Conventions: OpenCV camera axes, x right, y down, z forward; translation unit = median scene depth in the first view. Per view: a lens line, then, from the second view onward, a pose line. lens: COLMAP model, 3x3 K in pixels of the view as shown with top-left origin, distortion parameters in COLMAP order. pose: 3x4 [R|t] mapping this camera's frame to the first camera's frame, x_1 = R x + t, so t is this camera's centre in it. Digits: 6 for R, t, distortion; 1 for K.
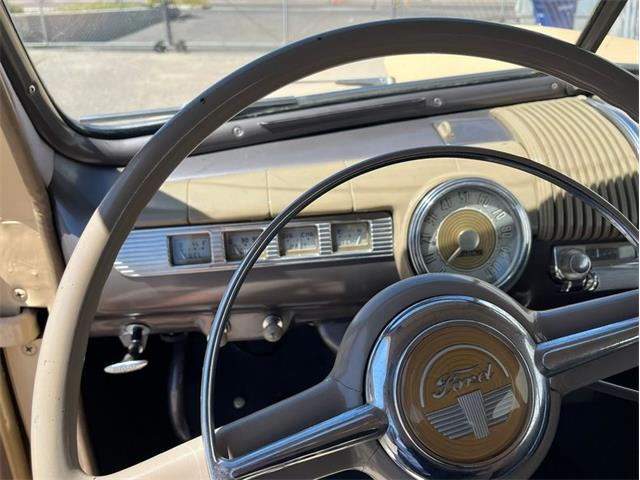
lens RADIAL K [[490.2, 0, 319.8], [0, 490.2, 249.2], [0, 0, 1]] dist [0.052327, -0.062978]
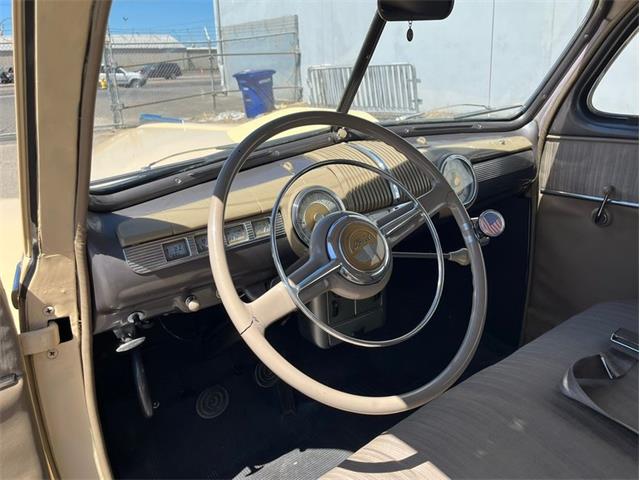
lens RADIAL K [[490.2, 0, 319.8], [0, 490.2, 249.2], [0, 0, 1]] dist [0.052327, -0.062978]
pose [[0.872847, -0.192130, 0.448579, -0.562209], [0.248841, 0.965978, -0.070458, 0.227045], [-0.419781, 0.173124, 0.890961, -0.660183]]
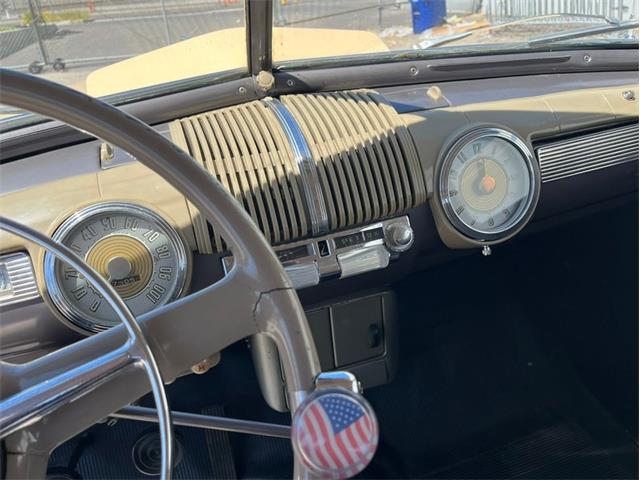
lens RADIAL K [[490.2, 0, 319.8], [0, 490.2, 249.2], [0, 0, 1]] dist [0.052327, -0.062978]
pose [[0.979493, -0.152402, 0.131782, 0.548531], [0.151886, 0.988299, 0.014024, -0.008089], [-0.132377, 0.006280, 0.991179, 0.006955]]
